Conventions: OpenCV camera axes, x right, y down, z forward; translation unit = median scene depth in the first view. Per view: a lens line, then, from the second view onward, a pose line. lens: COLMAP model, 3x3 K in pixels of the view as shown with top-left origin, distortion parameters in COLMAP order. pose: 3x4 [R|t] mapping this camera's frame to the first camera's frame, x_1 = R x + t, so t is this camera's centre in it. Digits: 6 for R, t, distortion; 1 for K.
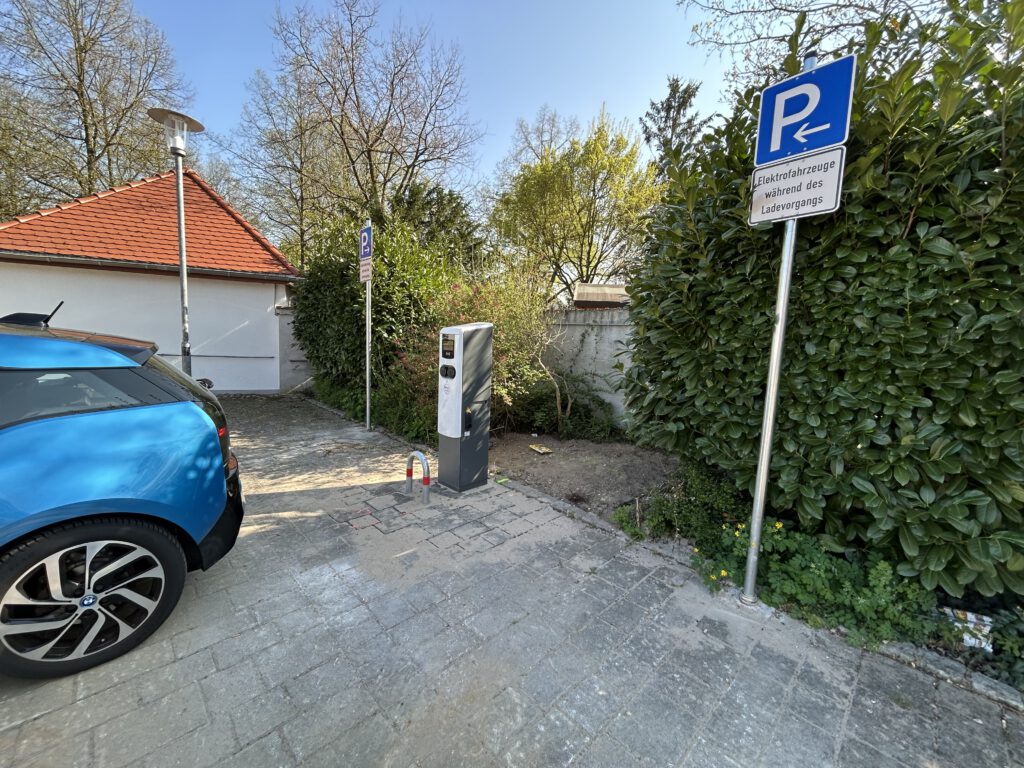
lens RADIAL K [[415.2, 0, 512.0], [0, 415.2, 384.0], [0, 0, 1]] dist [-0.025779, 0.009330]
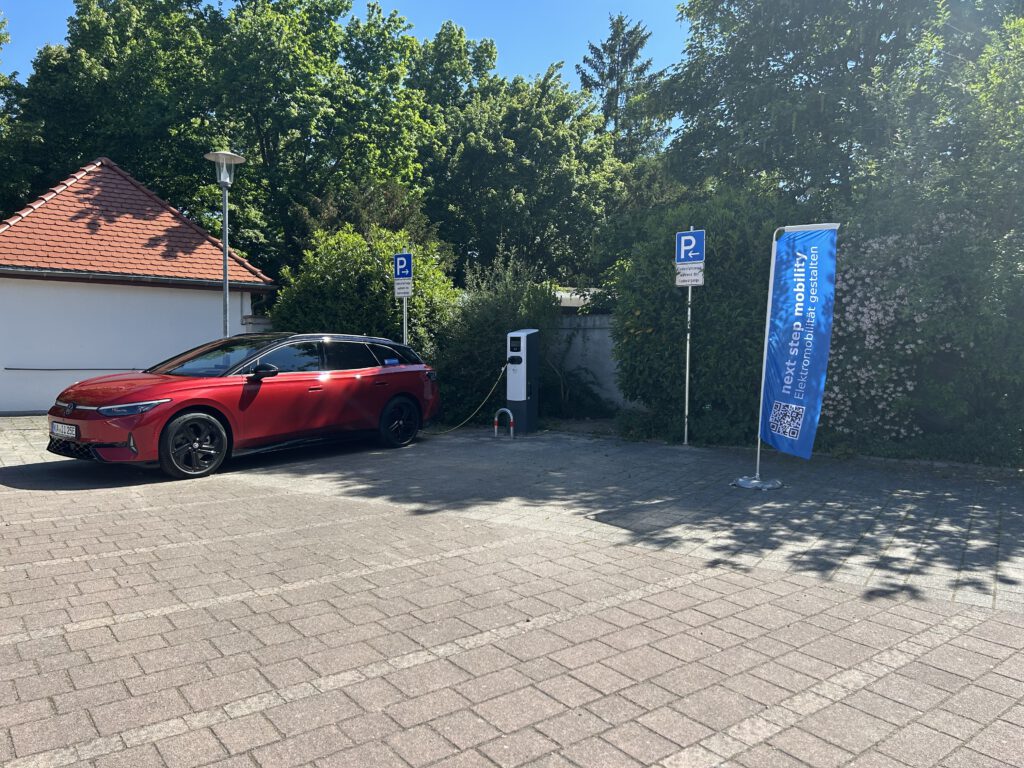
lens RADIAL K [[771.4, 0, 512.0], [0, 771.4, 384.0], [0, 0, 1]] dist [-0.033029, -0.001295]
pose [[0.975138, -0.039534, 0.218043, -0.810478], [0.054354, 0.996570, -0.062393, 0.246117], [-0.214828, 0.072694, 0.973943, -1.870571]]
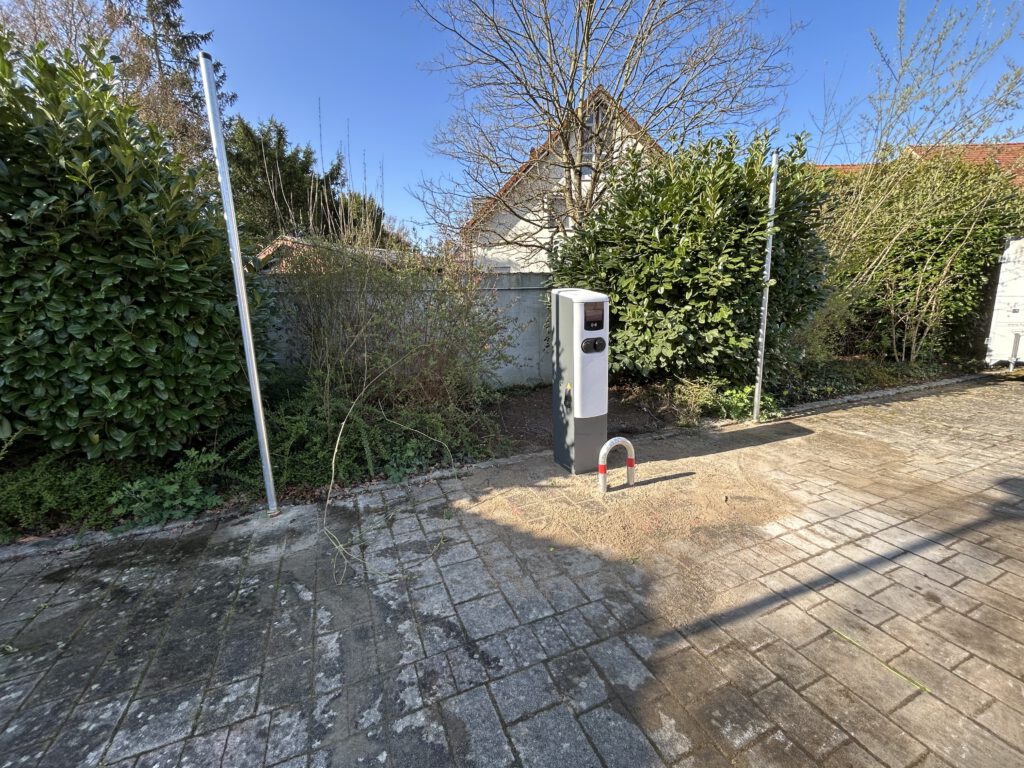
lens RADIAL K [[415.2, 0, 512.0], [0, 415.2, 384.0], [0, 0, 1]] dist [-0.025779, 0.009330]
pose [[0.354389, -0.222996, 0.908120, -1.019778], [0.143010, 0.972649, 0.183033, -0.133701], [-0.924098, 0.065005, 0.376587, 0.811718]]
